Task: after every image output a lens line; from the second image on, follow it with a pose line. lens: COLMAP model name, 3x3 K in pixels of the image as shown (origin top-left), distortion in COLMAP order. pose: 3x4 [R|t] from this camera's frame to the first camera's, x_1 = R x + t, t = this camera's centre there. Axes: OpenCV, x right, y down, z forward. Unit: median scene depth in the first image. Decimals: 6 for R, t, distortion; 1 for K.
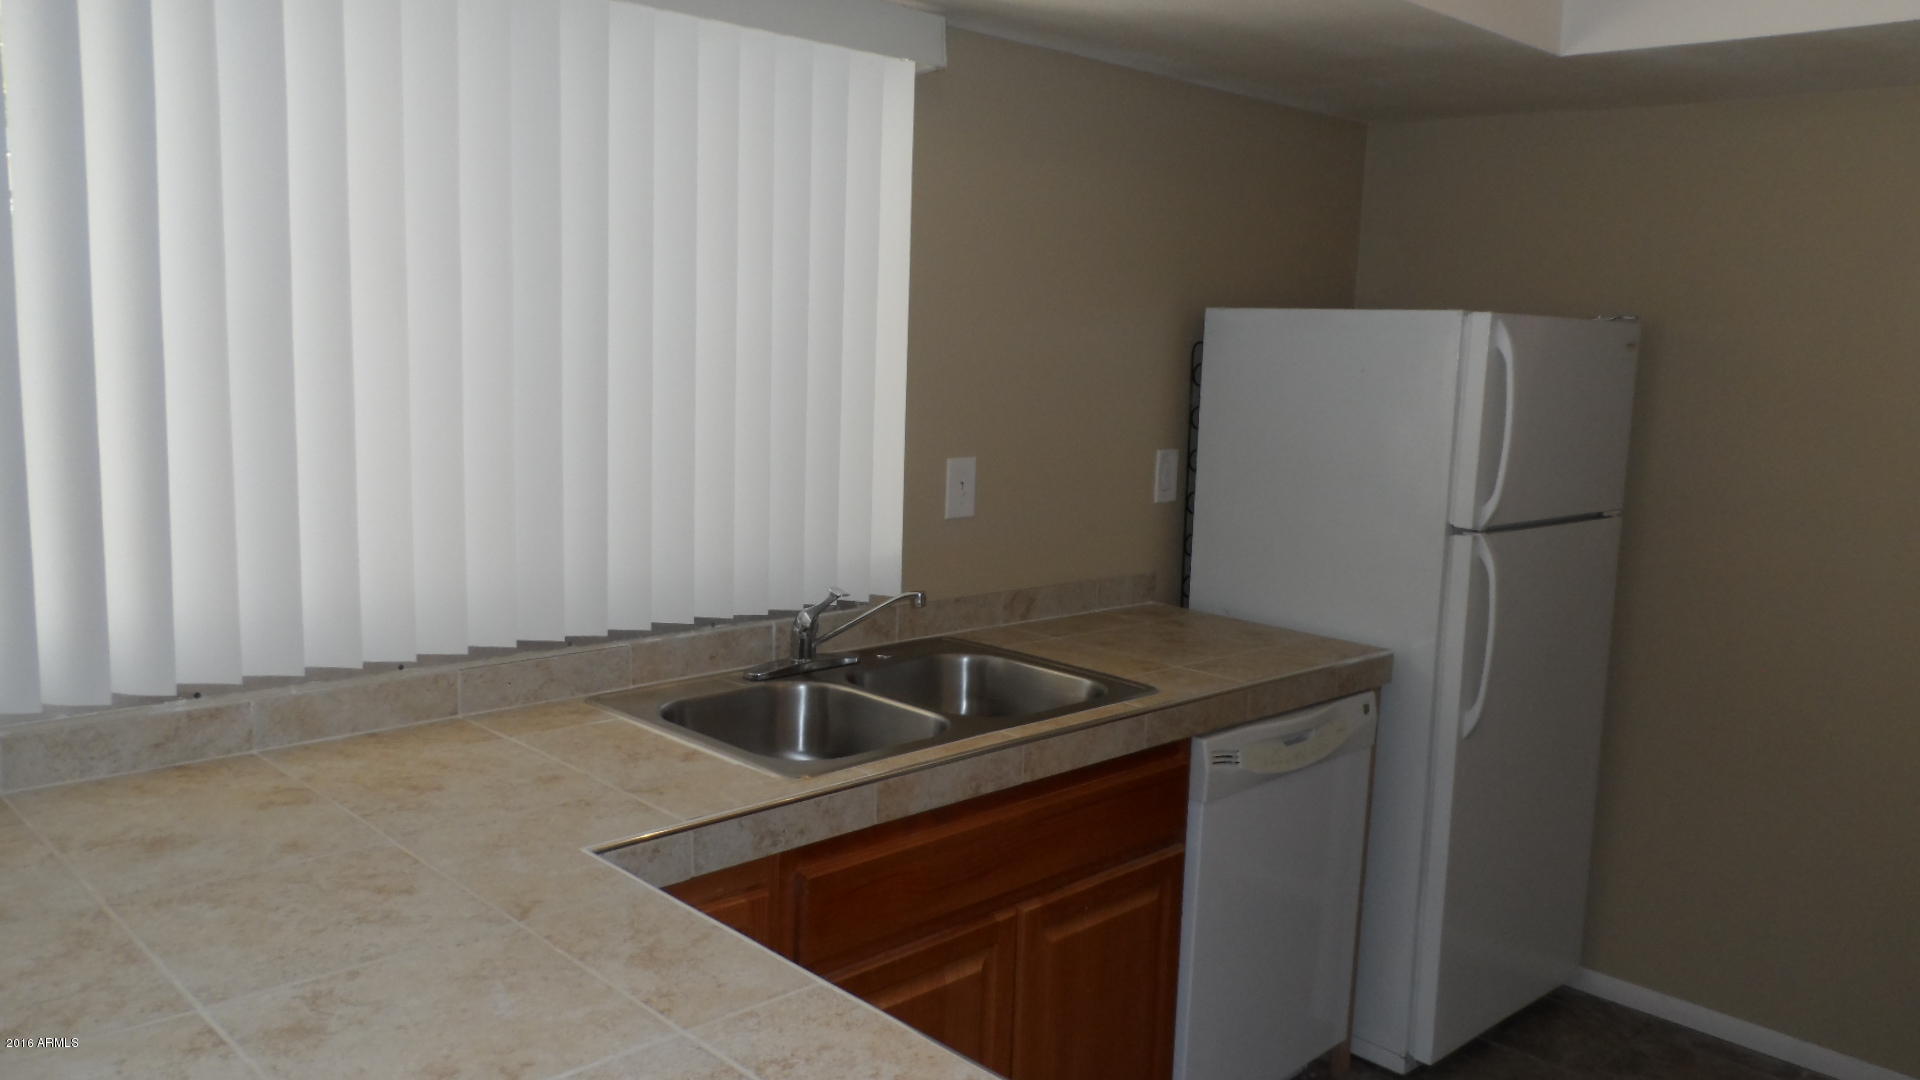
lens RADIAL K [[1446.6, 0, 960.0], [0, 1446.6, 540.0], [0, 0, 1]] dist [-0.011925, -0.000826]
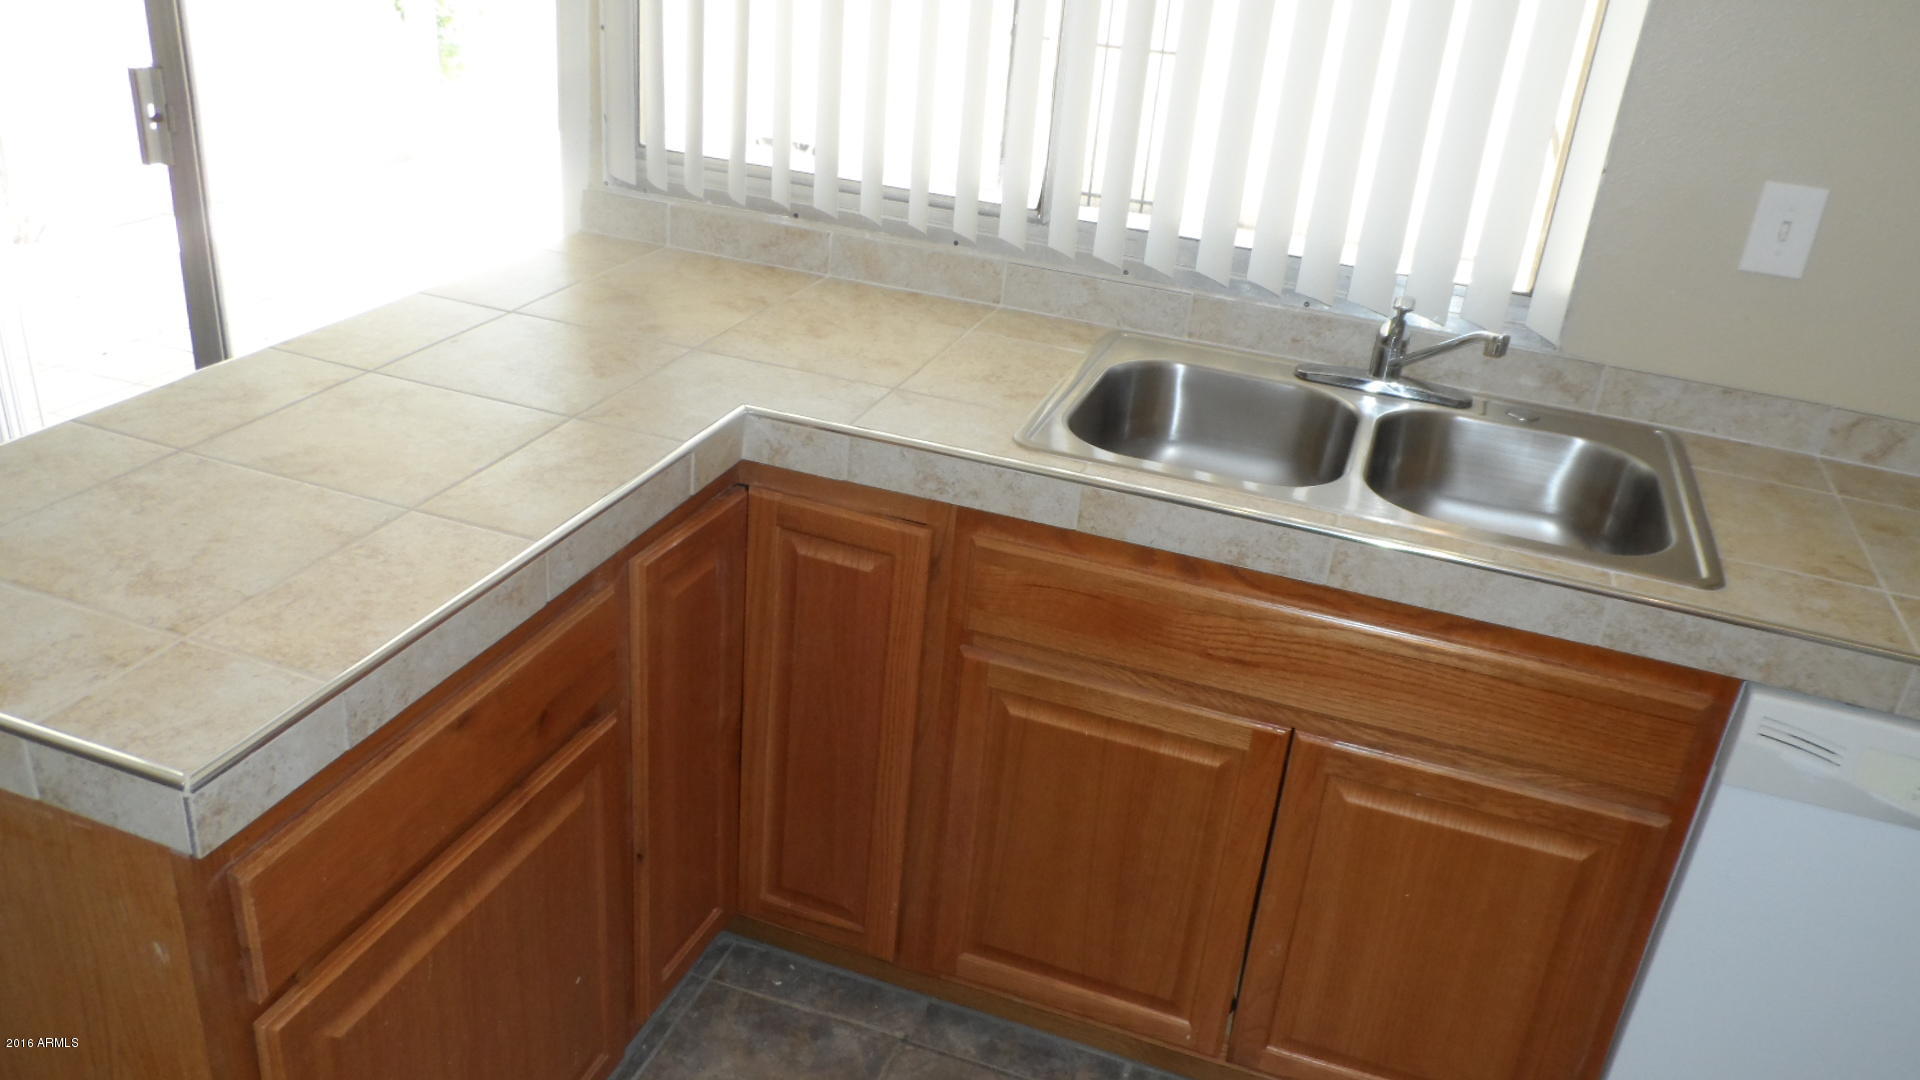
lens RADIAL K [[1446.6, 0, 960.0], [0, 1446.6, 540.0], [0, 0, 1]] dist [-0.011925, -0.000826]
pose [[0.446280, 0.392394, -0.804277, 0.585132], [-0.195414, 0.919782, 0.340315, -0.078070], [0.873297, 0.005291, 0.487160, 0.484273]]
